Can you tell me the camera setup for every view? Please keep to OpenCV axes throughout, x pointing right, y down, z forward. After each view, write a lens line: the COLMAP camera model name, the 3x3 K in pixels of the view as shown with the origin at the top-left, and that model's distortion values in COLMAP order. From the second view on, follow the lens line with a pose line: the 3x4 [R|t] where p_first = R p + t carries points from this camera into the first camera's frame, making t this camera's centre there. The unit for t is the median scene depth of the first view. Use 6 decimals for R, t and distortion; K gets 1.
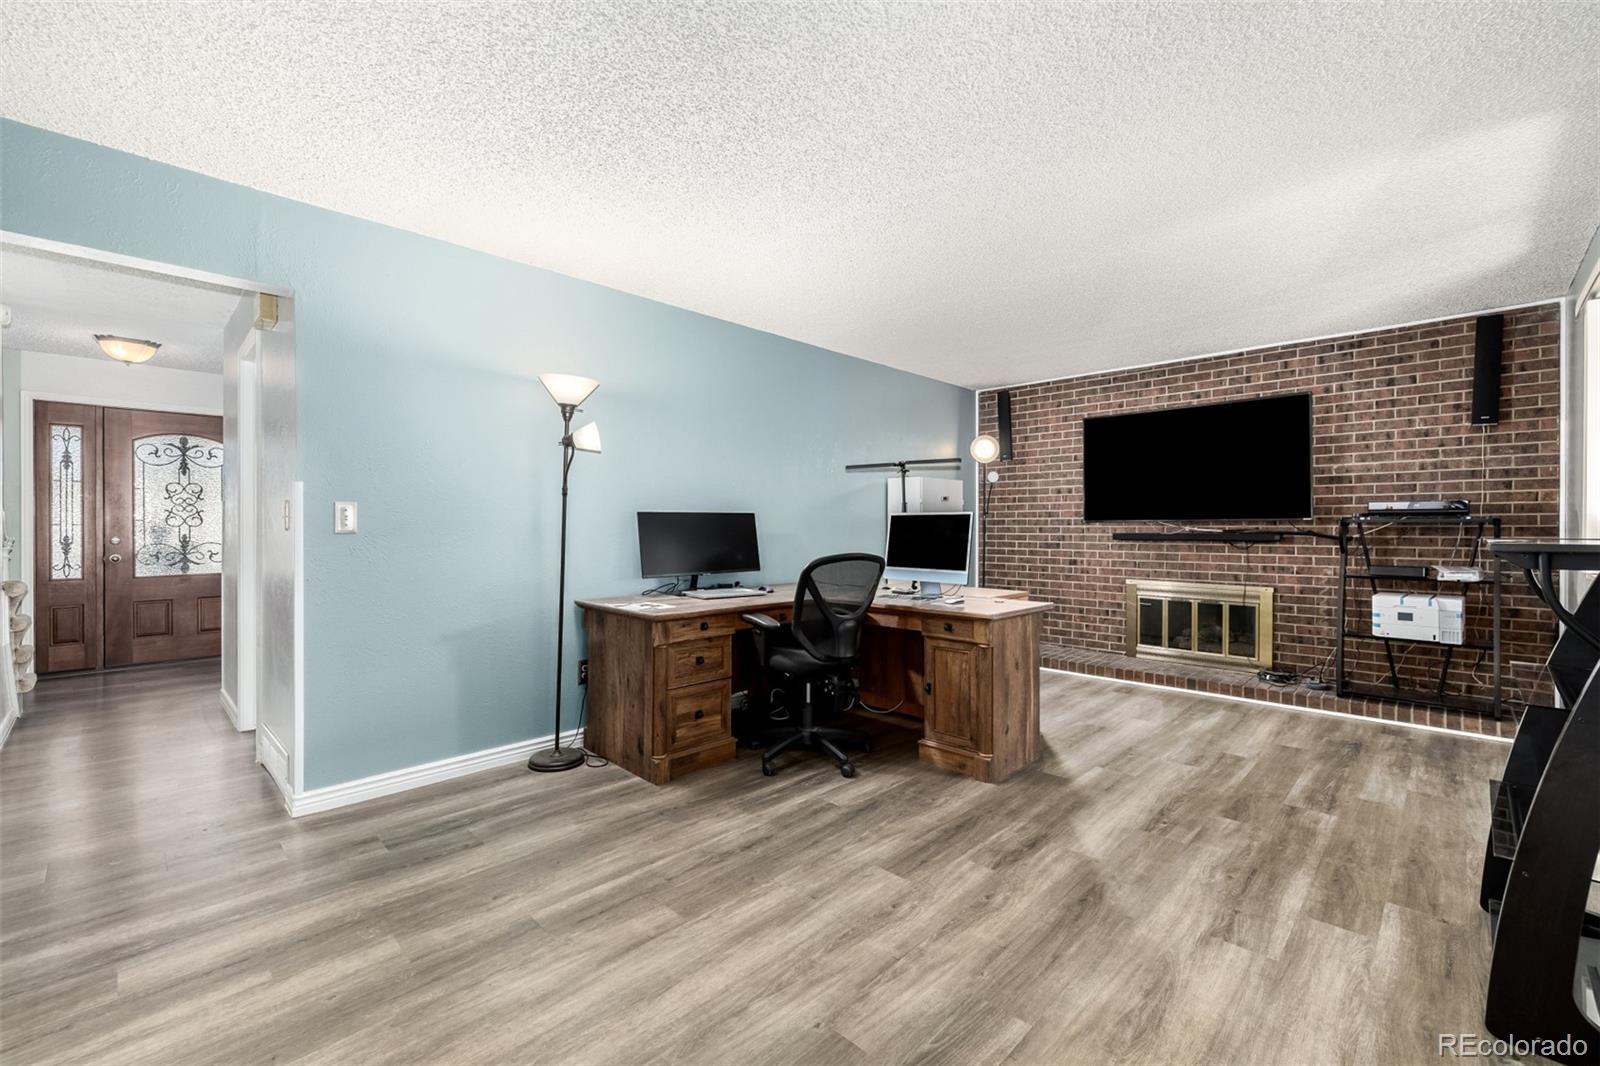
lens RADIAL K [[666.0, 0, 798.8], [0, 666.0, 529.0], [0, 0, 1]] dist [0.000219, -0.000724]
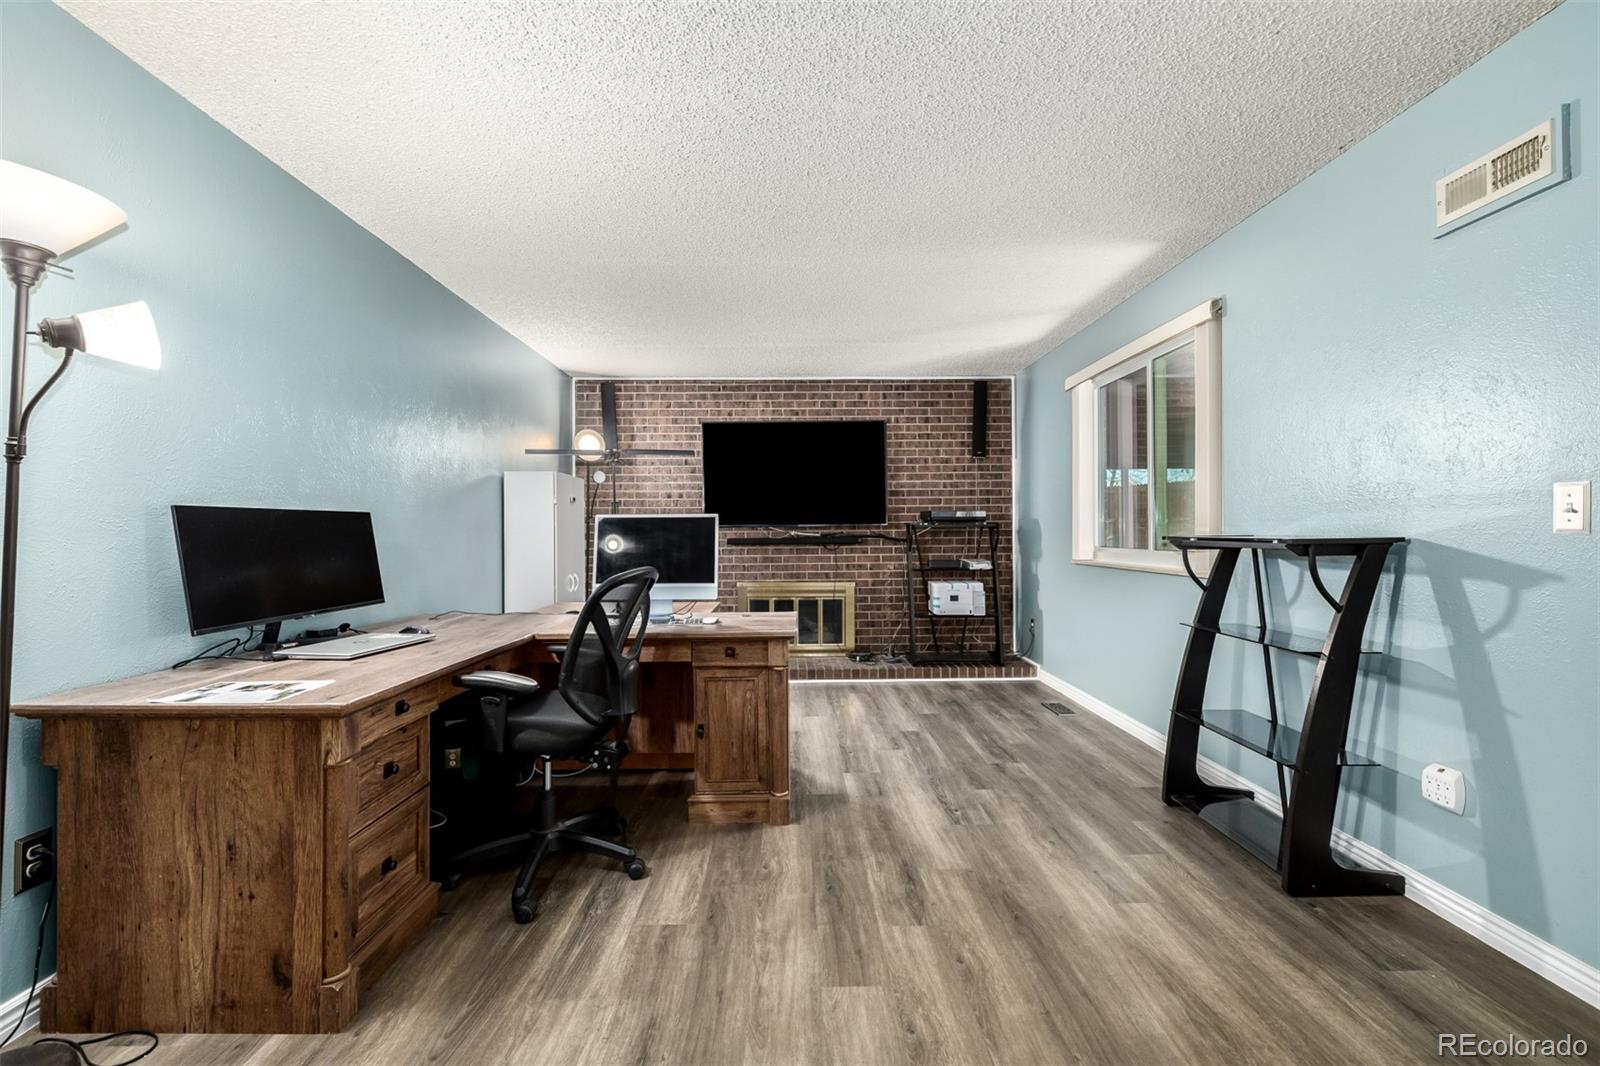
lens RADIAL K [[666.0, 0, 791.4], [0, 666.0, 536.2], [0, 0, 1]] dist [0.000219, -0.000724]
pose [[0.702869, -0.009647, 0.711253, -0.307056], [0.009636, 0.999945, 0.004040, -0.000060], [-0.711254, 0.004014, 0.702924, 0.355824]]
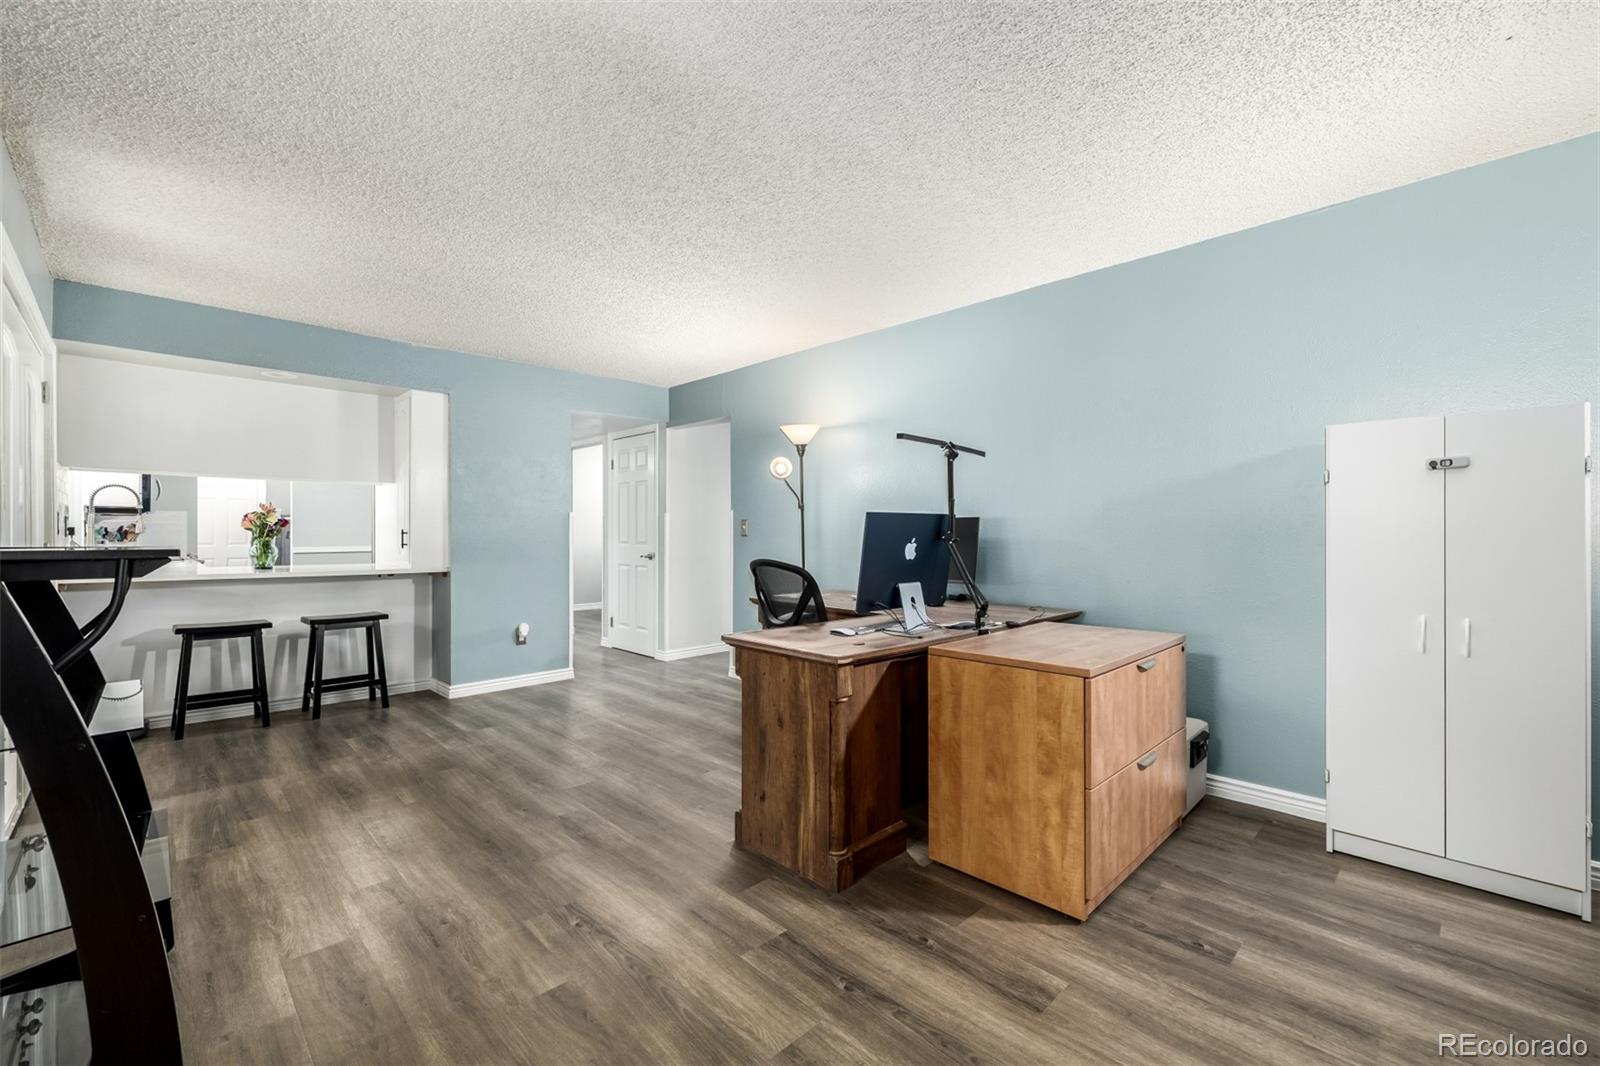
lens RADIAL K [[666.0, 0, 796.9], [0, 666.0, 528.2], [0, 0, 1]] dist [0.000219, -0.000724]
pose [[-0.010291, -0.007568, -0.999918, 1.053237], [-0.007680, 0.999942, -0.007489, -0.005275], [0.999918, 0.007602, -0.010349, 1.008933]]
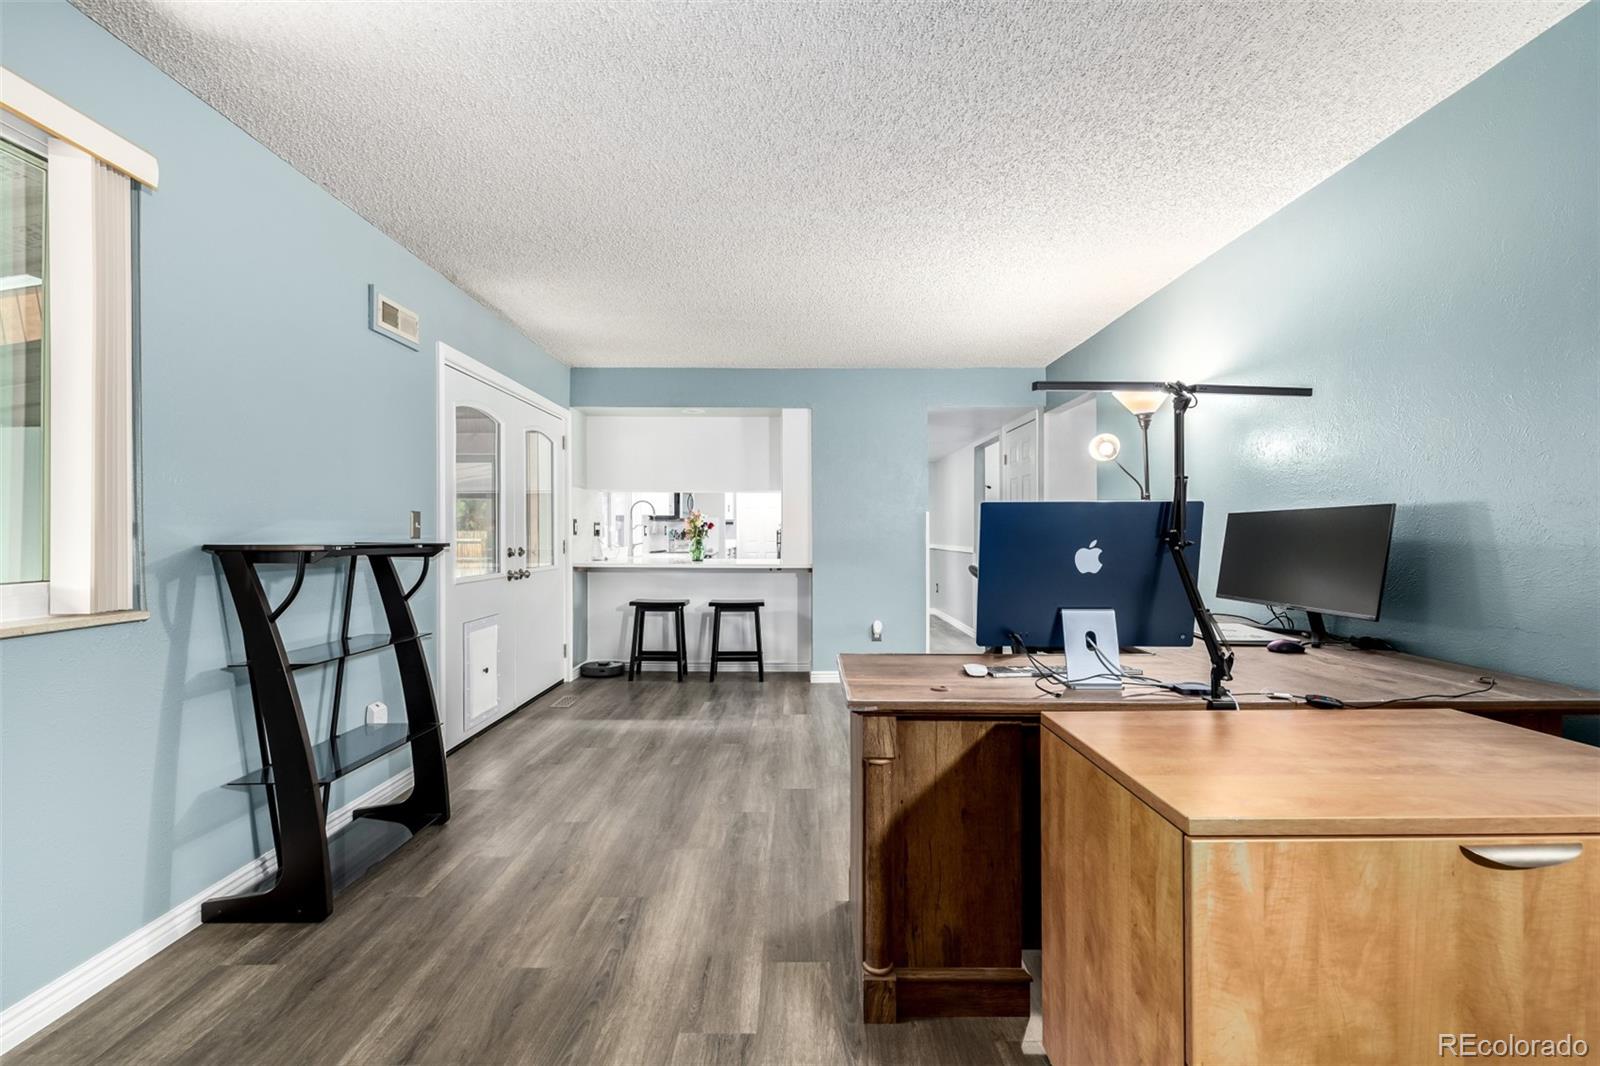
lens RADIAL K [[666.0, 0, 803.8], [0, 666.0, 527.9], [0, 0, 1]] dist [0.000219, -0.000724]
pose [[-0.702407, -0.005936, -0.711751, 0.764362], [-0.005248, 0.999981, -0.003161, -0.007311], [0.711756, 0.001515, -0.702425, 1.357590]]
